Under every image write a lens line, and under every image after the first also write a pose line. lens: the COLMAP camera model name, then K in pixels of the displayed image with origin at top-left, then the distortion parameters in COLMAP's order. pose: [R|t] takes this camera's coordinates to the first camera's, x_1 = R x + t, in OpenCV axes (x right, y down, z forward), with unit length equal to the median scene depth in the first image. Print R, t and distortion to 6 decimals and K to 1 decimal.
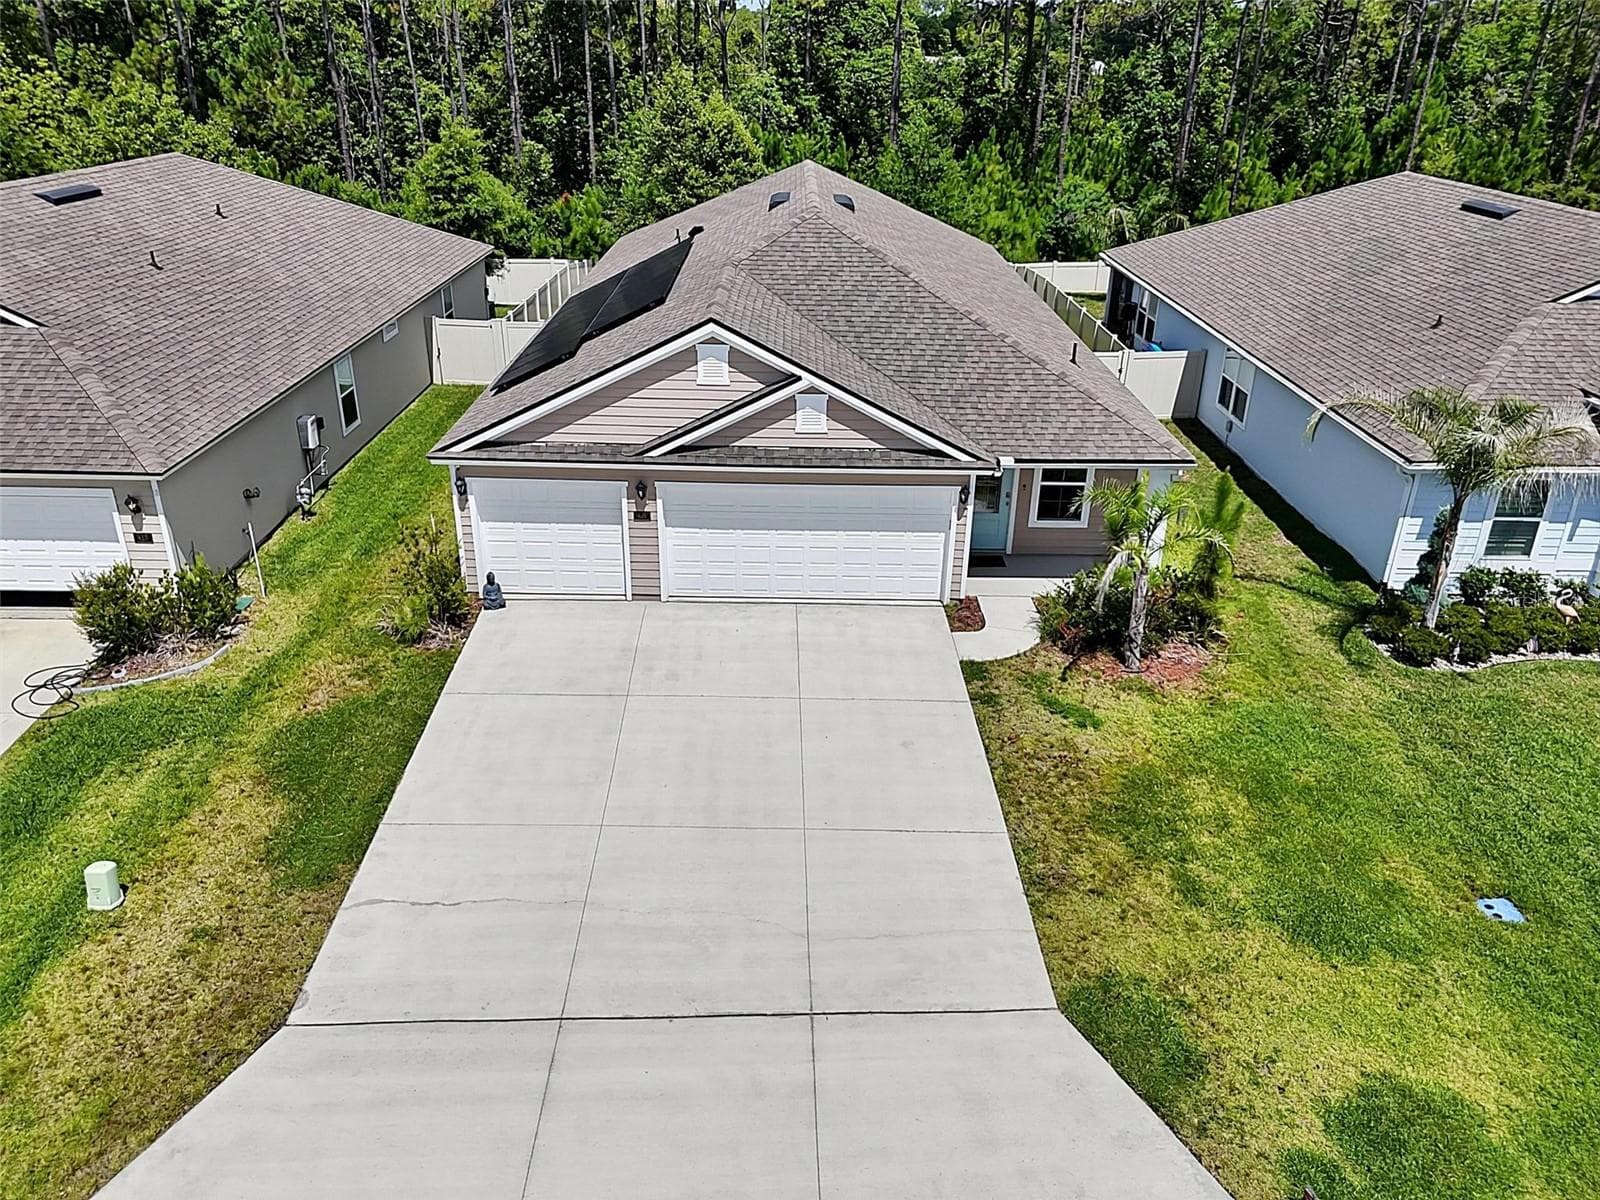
lens RADIAL K [[1184.2, 0, 800.0], [0, 1184.2, 600.0], [0, 0, 1]] dist [0.059989, -0.049757]
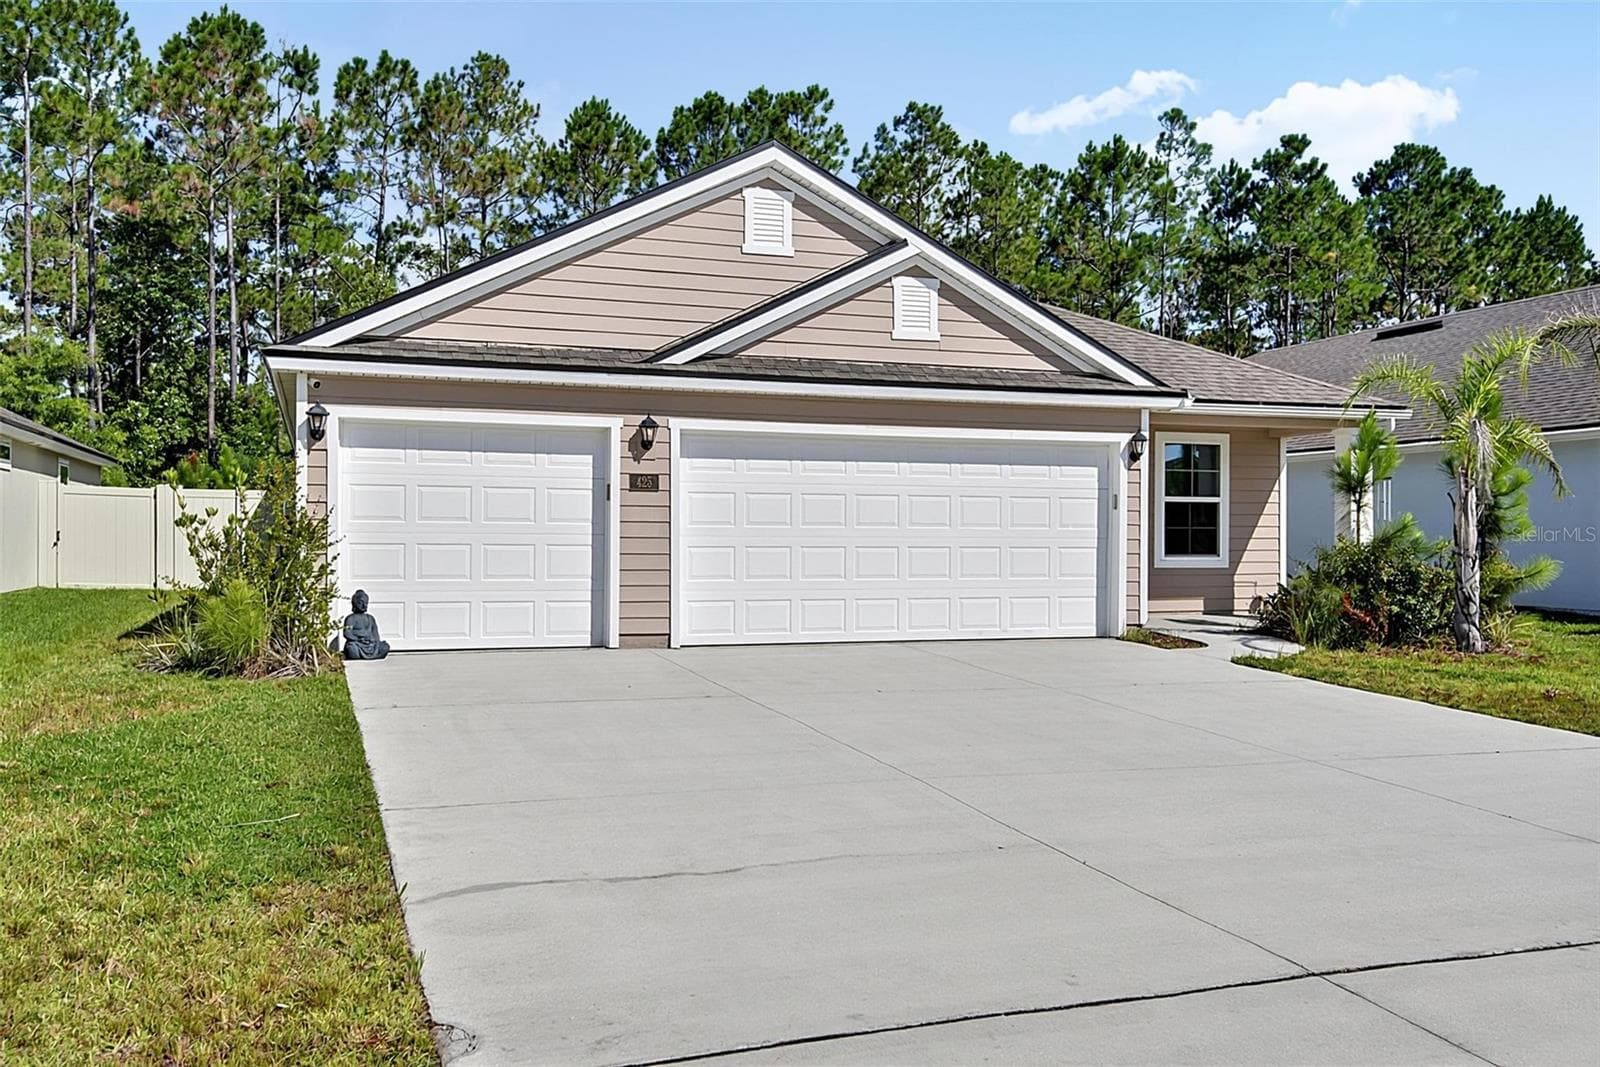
lens RADIAL K [[1398.1, 0, 811.1], [0, 1398.1, 537.8], [0, 0, 1]] dist [0.041959, -0.007382]
pose [[0.944981, -0.012691, 0.326878, -0.287005], [0.149928, 0.904920, -0.398298, 0.240493], [-0.290744, 0.425393, 0.857035, 0.426274]]
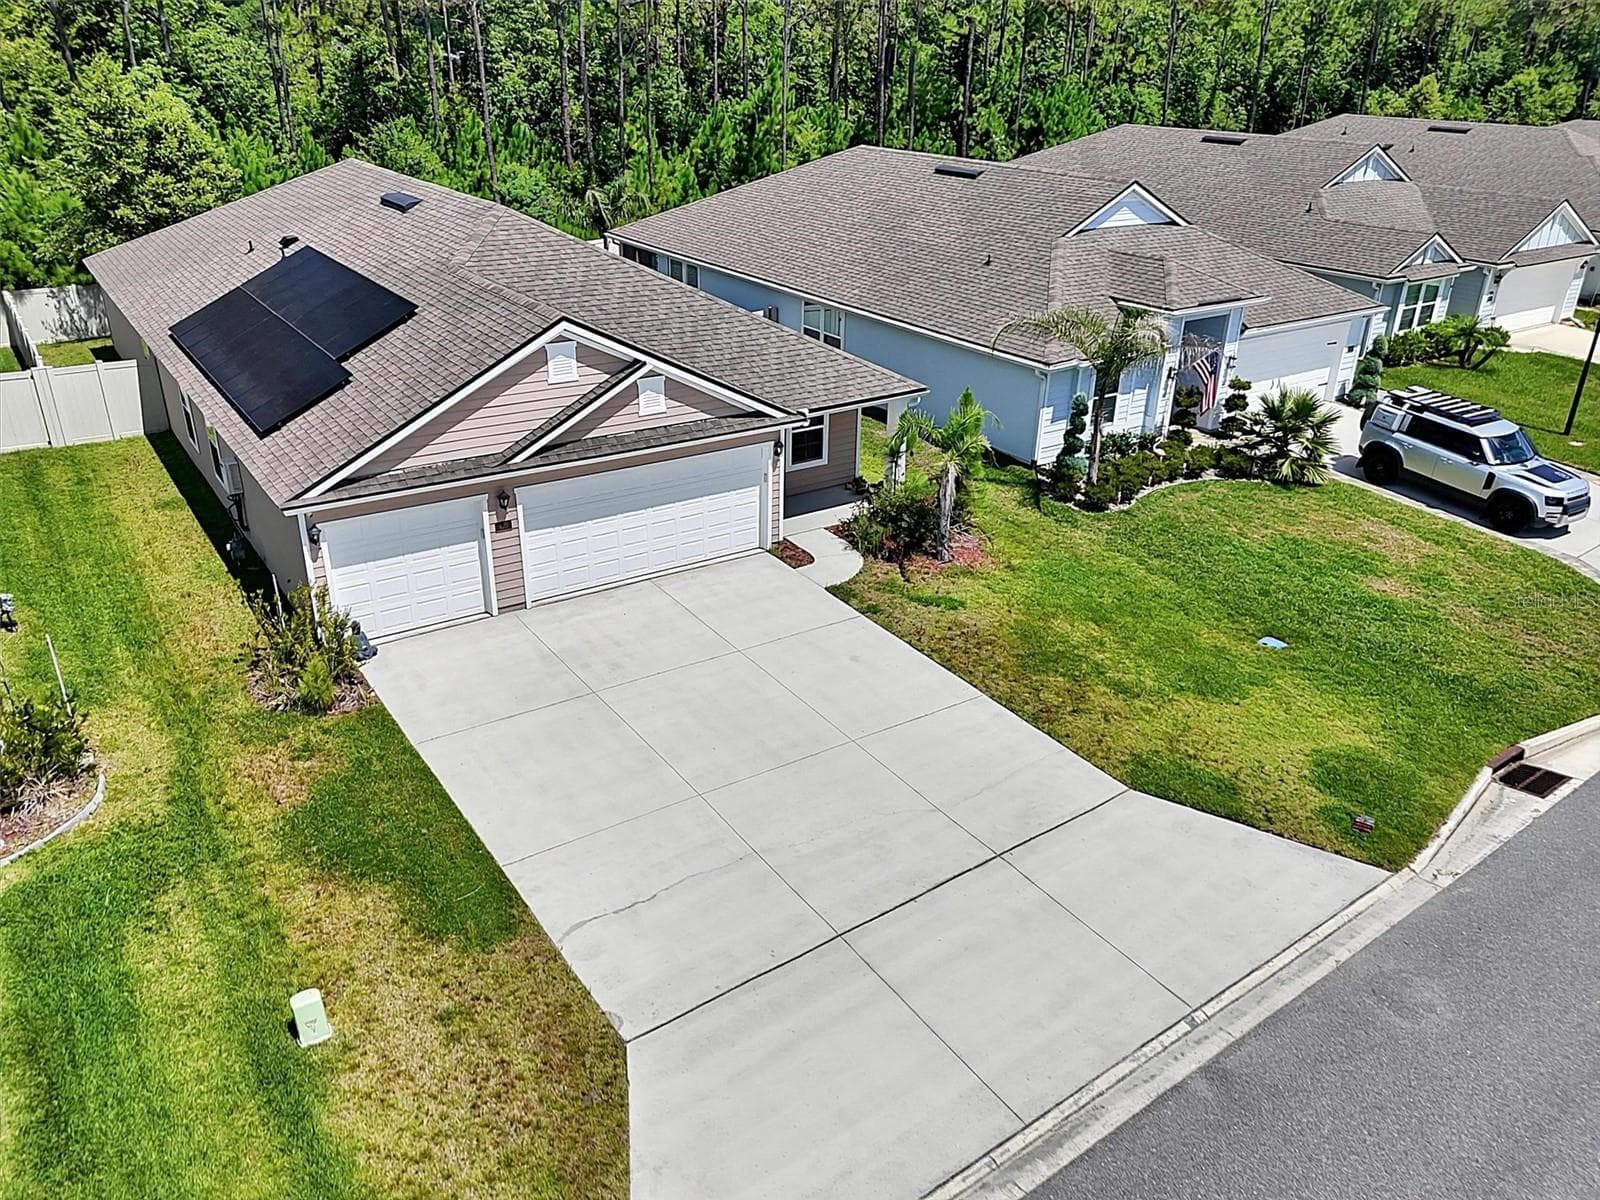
lens RADIAL K [[1184.2, 0, 800.0], [0, 1184.2, 600.0], [0, 0, 1]] dist [0.090014, -0.099780]
pose [[0.828889, -0.241132, 0.504776, -0.459244], [0.235574, 0.968880, 0.076001, -0.029596], [-0.507393, 0.055915, 0.859898, 0.027170]]
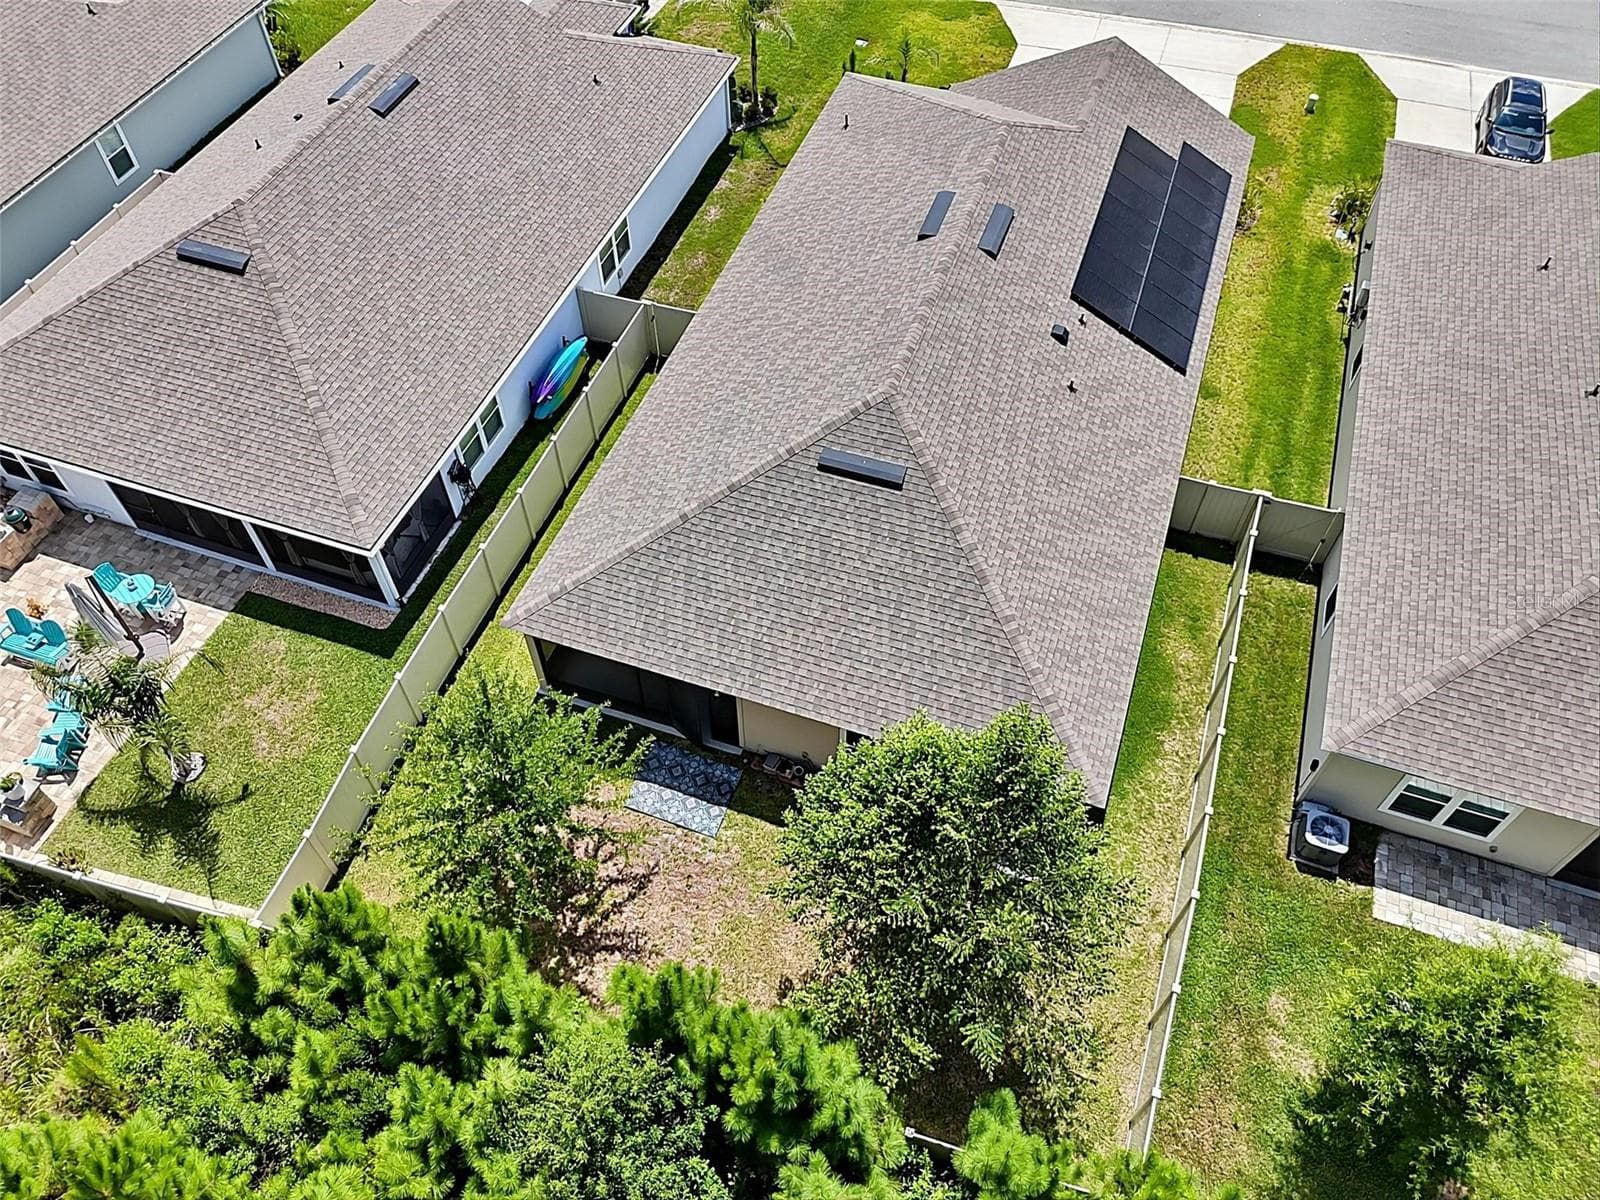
lens RADIAL K [[1184.2, 0, 800.0], [0, 1184.2, 600.0], [0, 0, 1]] dist [0.059989, -0.049757]
pose [[-0.941072, -0.279840, 0.189929, -0.201521], [0.124831, 0.234522, 0.964063, -1.813067], [-0.314326, 0.930961, -0.185770, 2.219662]]
